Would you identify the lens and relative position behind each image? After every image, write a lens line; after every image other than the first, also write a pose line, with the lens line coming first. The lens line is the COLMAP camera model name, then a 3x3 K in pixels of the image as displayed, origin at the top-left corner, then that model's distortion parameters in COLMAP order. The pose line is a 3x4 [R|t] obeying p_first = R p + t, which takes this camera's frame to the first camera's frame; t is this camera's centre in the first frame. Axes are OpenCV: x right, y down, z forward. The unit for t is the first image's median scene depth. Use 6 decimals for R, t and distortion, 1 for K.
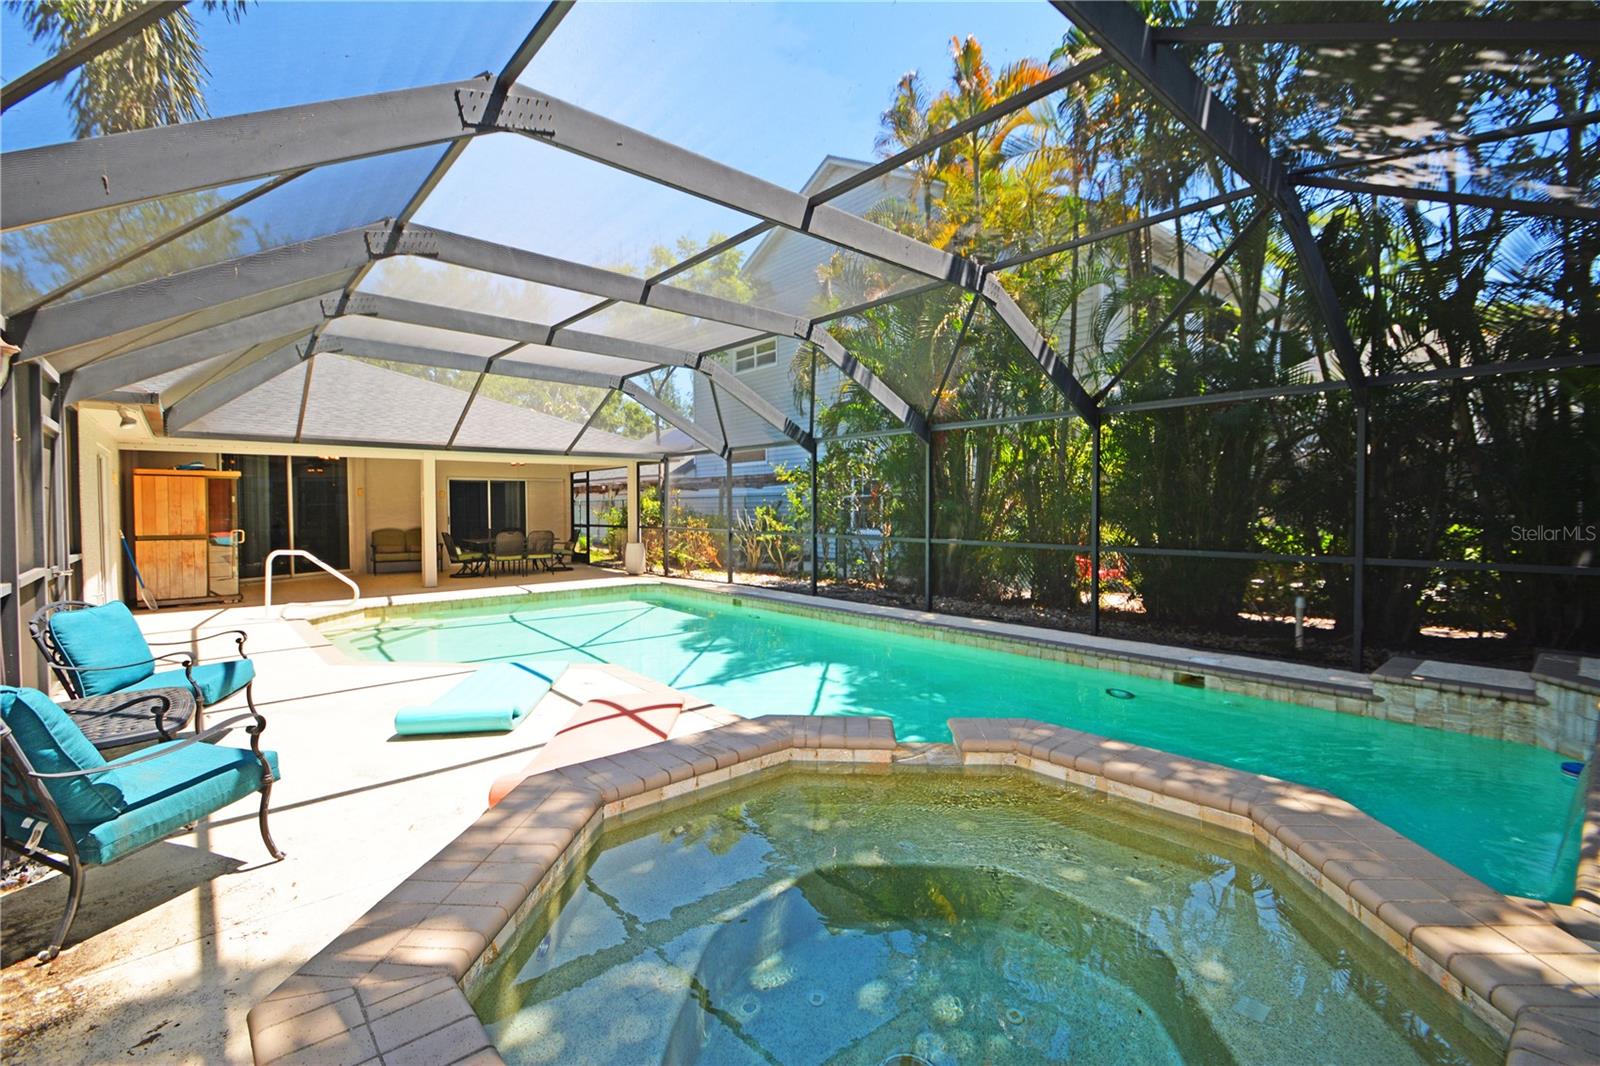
lens RADIAL K [[699.2, 0, 797.6], [0, 699.2, 526.8], [0, 0, 1]] dist [0.004429, -0.011732]
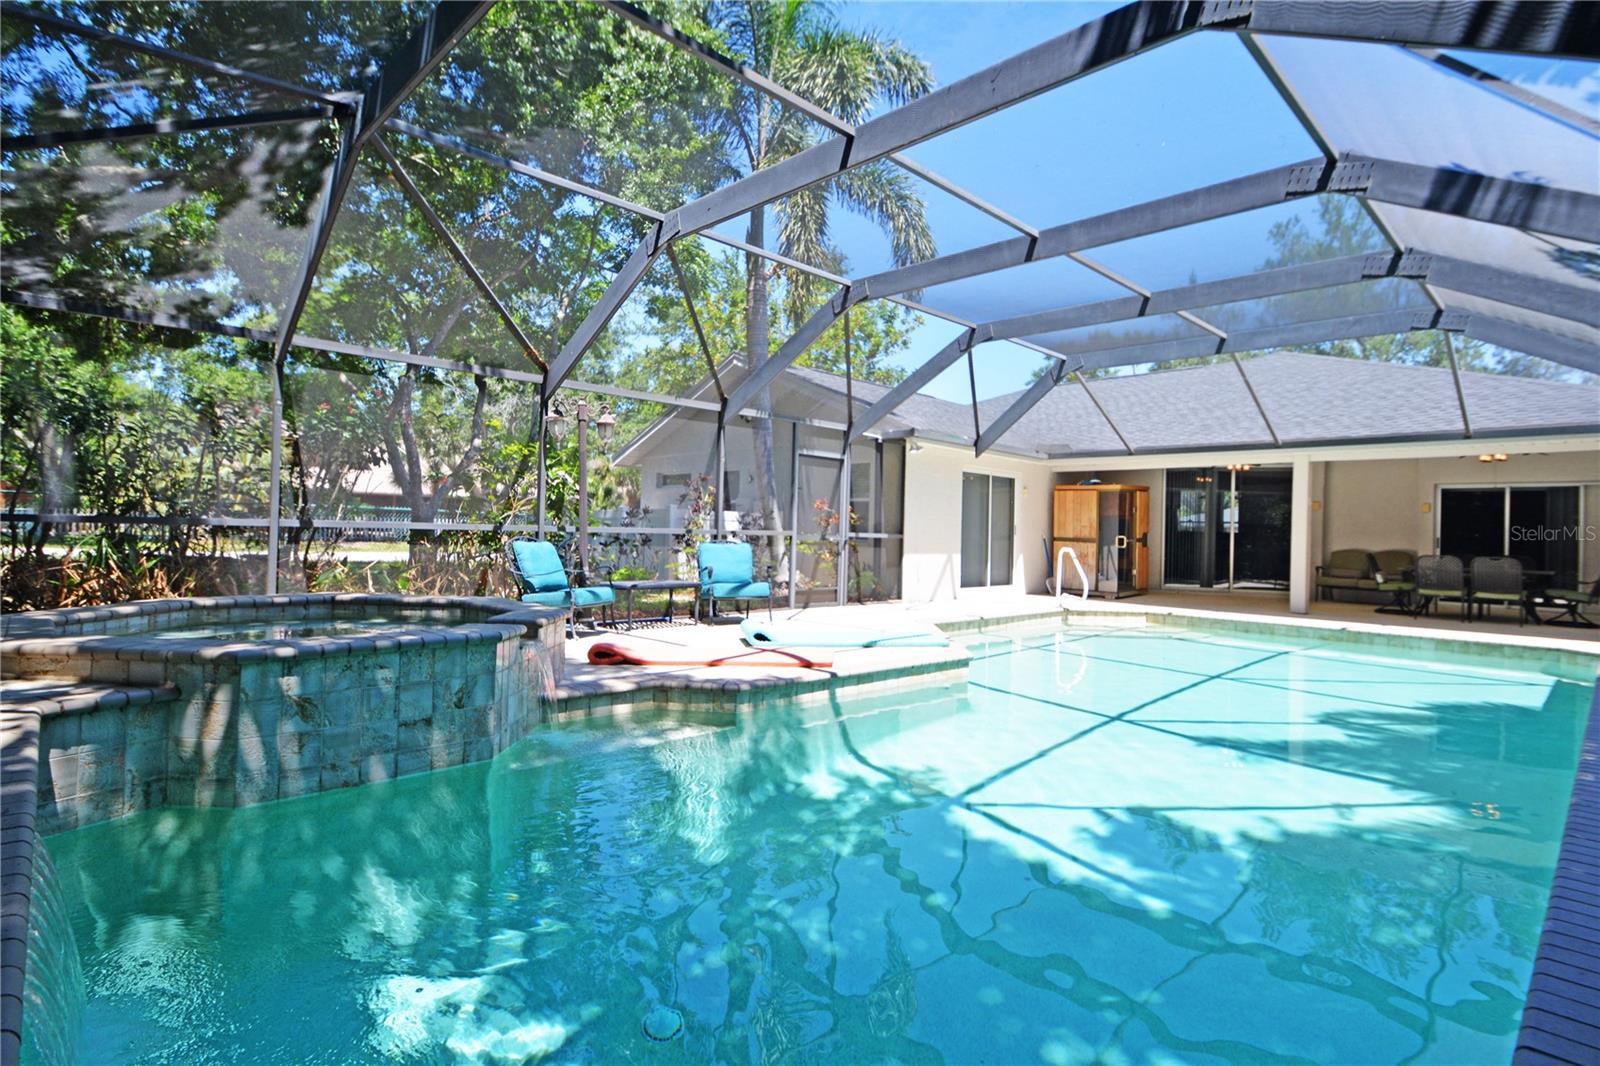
lens RADIAL K [[776.3, 0, 798.8], [0, 776.3, 524.7], [0, 0, 1]] dist [-0.004724, -0.000947]
pose [[0.063130, 0.000012, -0.998005, 0.452457], [-0.053799, 0.998546, -0.003391, 0.020071], [0.996554, 0.053906, 0.063038, 0.408048]]
